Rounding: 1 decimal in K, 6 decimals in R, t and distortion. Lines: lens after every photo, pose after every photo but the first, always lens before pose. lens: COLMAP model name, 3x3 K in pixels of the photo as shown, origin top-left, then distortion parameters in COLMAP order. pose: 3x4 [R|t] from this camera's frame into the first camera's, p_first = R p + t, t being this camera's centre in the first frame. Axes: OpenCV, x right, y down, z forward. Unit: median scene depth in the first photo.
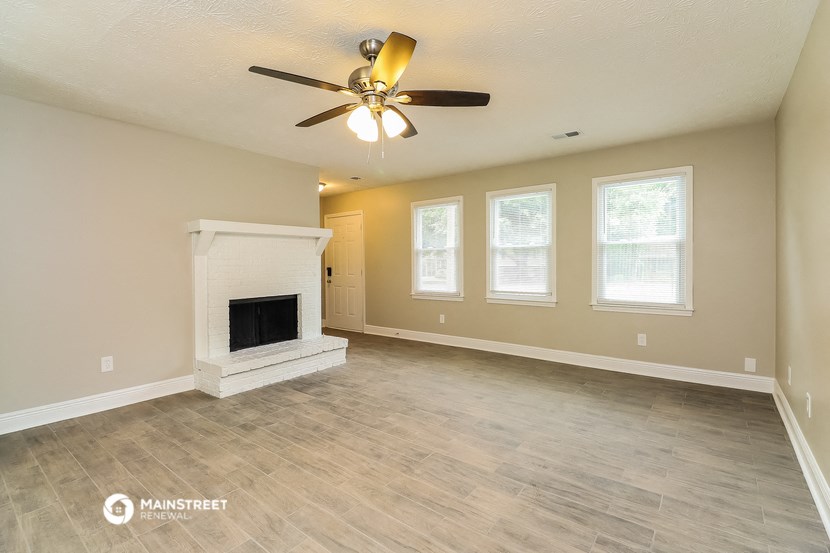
lens RADIAL K [[384.1, 0, 421.0], [0, 384.1, 258.6], [0, 0, 1]] dist [0.001991, -0.014234]
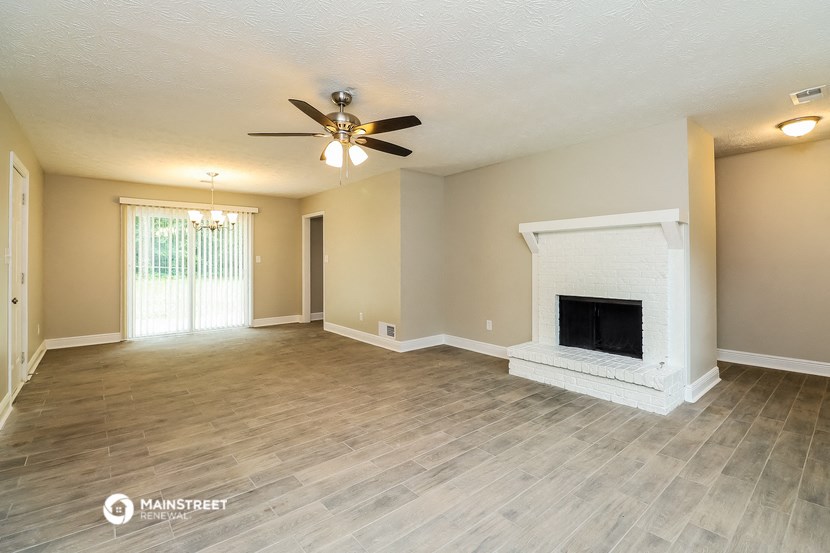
lens RADIAL K [[384.1, 0, 421.0], [0, 384.1, 258.6], [0, 0, 1]] dist [0.001991, -0.014234]
pose [[-0.213223, 0.003713, -0.976996, 0.788077], [0.012690, 0.999919, 0.001030, 0.003356], [0.976921, -0.012178, -0.213253, 1.123092]]
